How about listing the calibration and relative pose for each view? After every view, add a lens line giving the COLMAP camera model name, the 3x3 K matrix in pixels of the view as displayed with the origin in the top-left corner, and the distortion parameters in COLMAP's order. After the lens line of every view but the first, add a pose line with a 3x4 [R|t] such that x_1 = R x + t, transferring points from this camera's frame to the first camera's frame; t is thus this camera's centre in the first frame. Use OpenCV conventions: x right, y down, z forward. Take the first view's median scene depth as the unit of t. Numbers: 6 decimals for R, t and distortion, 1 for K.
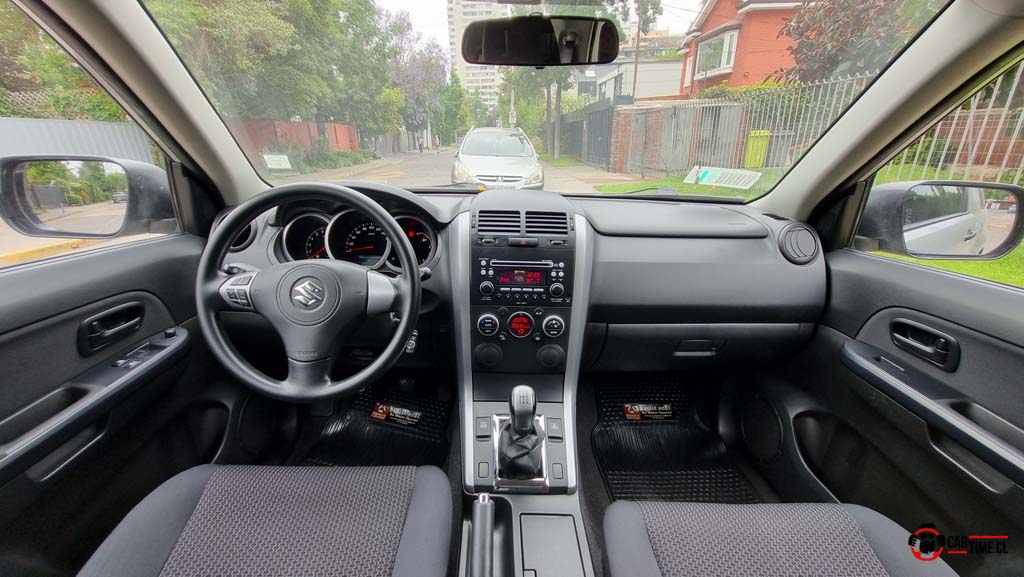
lens RADIAL K [[400.7, 0, 501.5], [0, 400.7, 293.9], [0, 0, 1]] dist [0.000280, 0.000671]
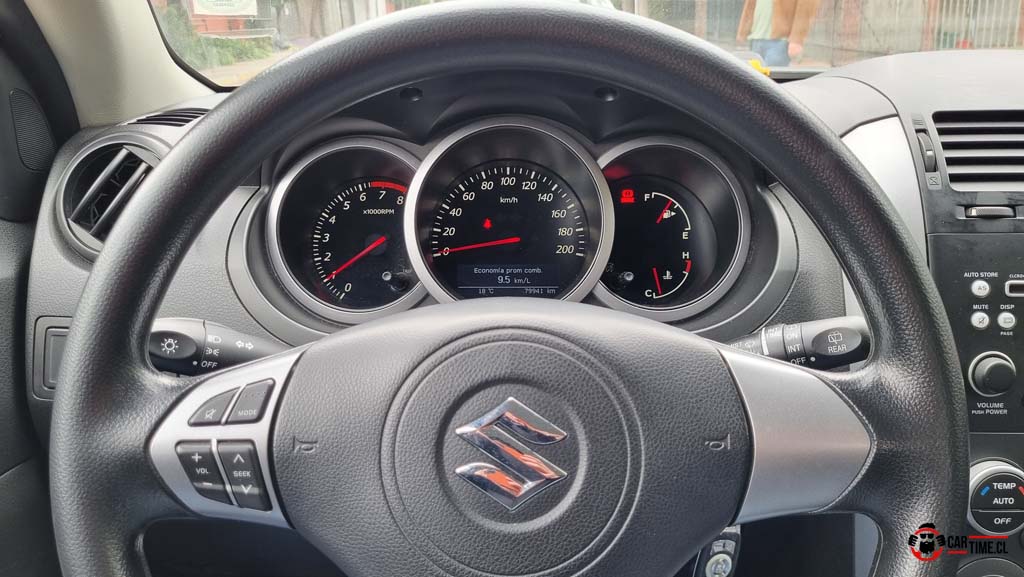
lens RADIAL K [[792.4, 0, 512.0], [0, 792.4, 279.6], [0, 0, 1]] dist [0.026587, -0.012635]
pose [[0.999581, -0.024471, -0.015445, -0.372744], [0.023793, 0.998807, -0.042652, -0.065994], [0.016470, 0.042267, 0.998971, 0.409027]]
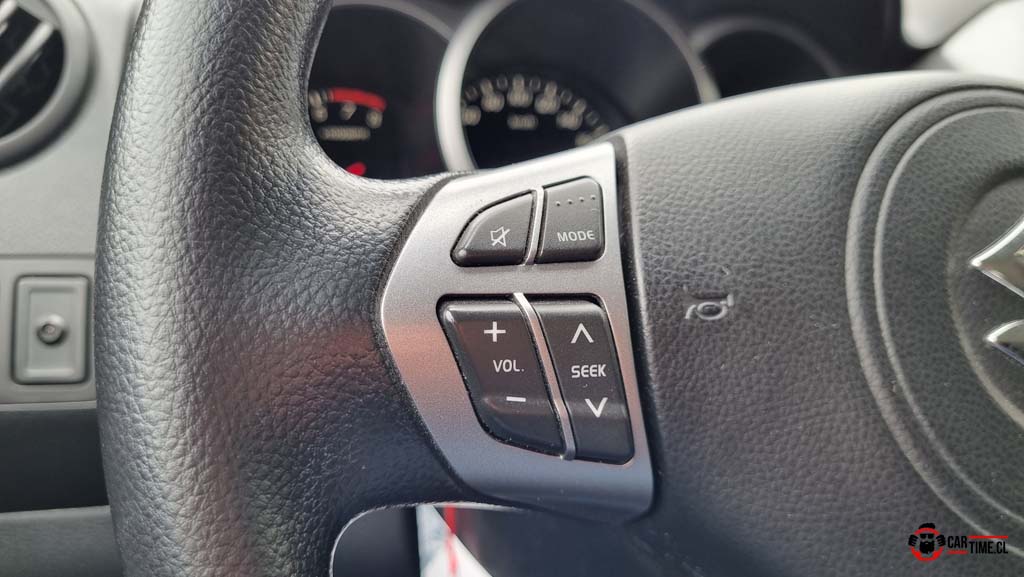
lens RADIAL K [[838.4, 0, 495.5], [0, 838.4, 287.8], [0, 0, 1]] dist [-0.051724, 0.001873]
pose [[0.963933, -0.059871, 0.259322, -0.569206], [0.092380, 0.989056, -0.115042, 0.007914], [-0.249596, 0.134849, 0.958915, 0.629574]]
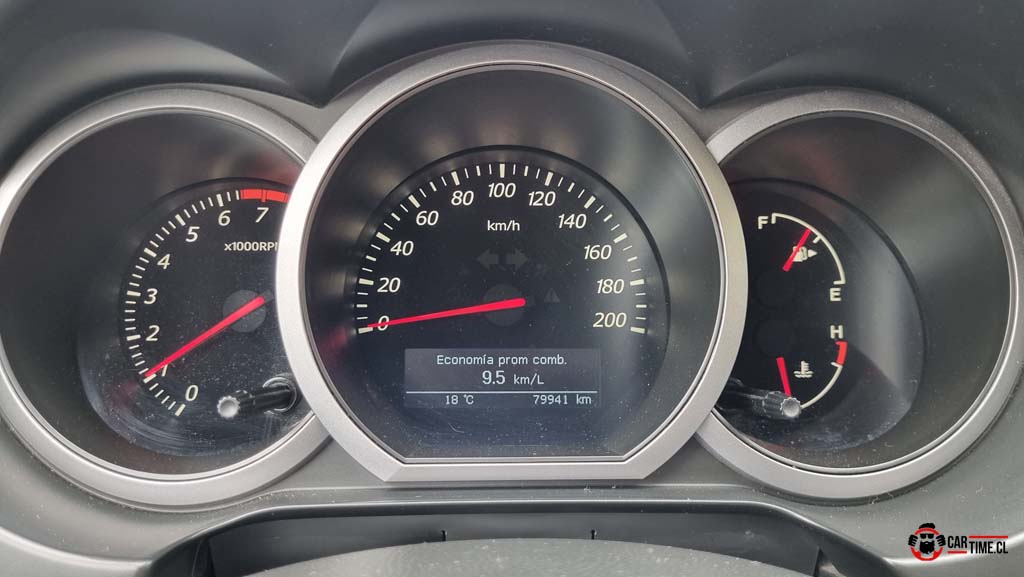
lens RADIAL K [[805.8, 0, 507.0], [0, 805.8, 285.3], [0, 0, 1]] dist [0.005647, 0.001679]
pose [[0.999676, -0.020589, 0.014962, -0.391118], [0.021392, 0.998222, -0.055628, -0.123727], [-0.013790, 0.055930, 0.998339, 0.771156]]
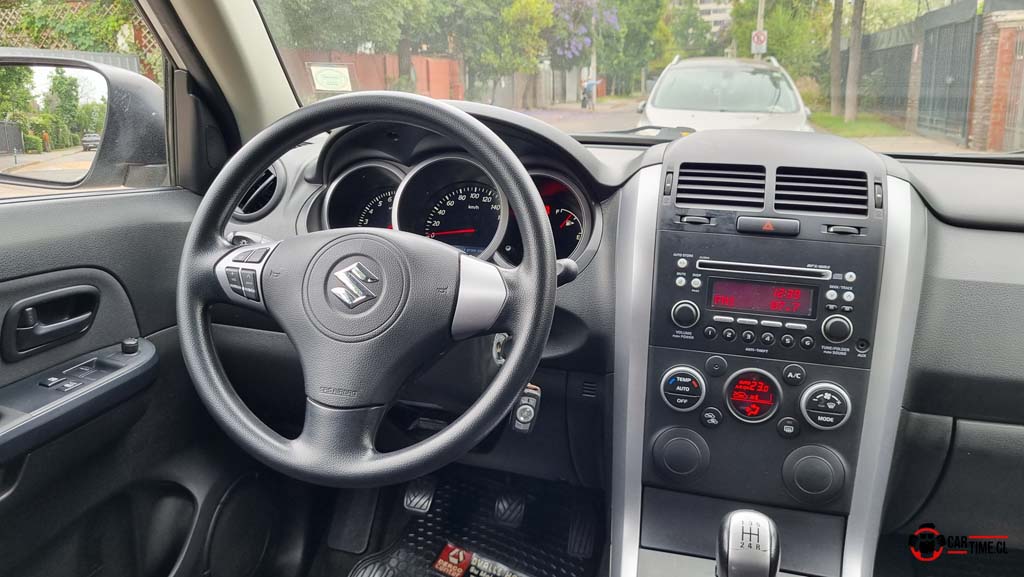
lens RADIAL K [[792.4, 0, 512.0], [0, 792.4, 279.6], [0, 0, 1]] dist [0.026587, -0.012635]
pose [[0.965297, 0.065182, -0.252891, 0.001722], [-0.097260, 0.988419, -0.116483, 0.078152], [0.242370, 0.137036, 0.960457, 0.001679]]
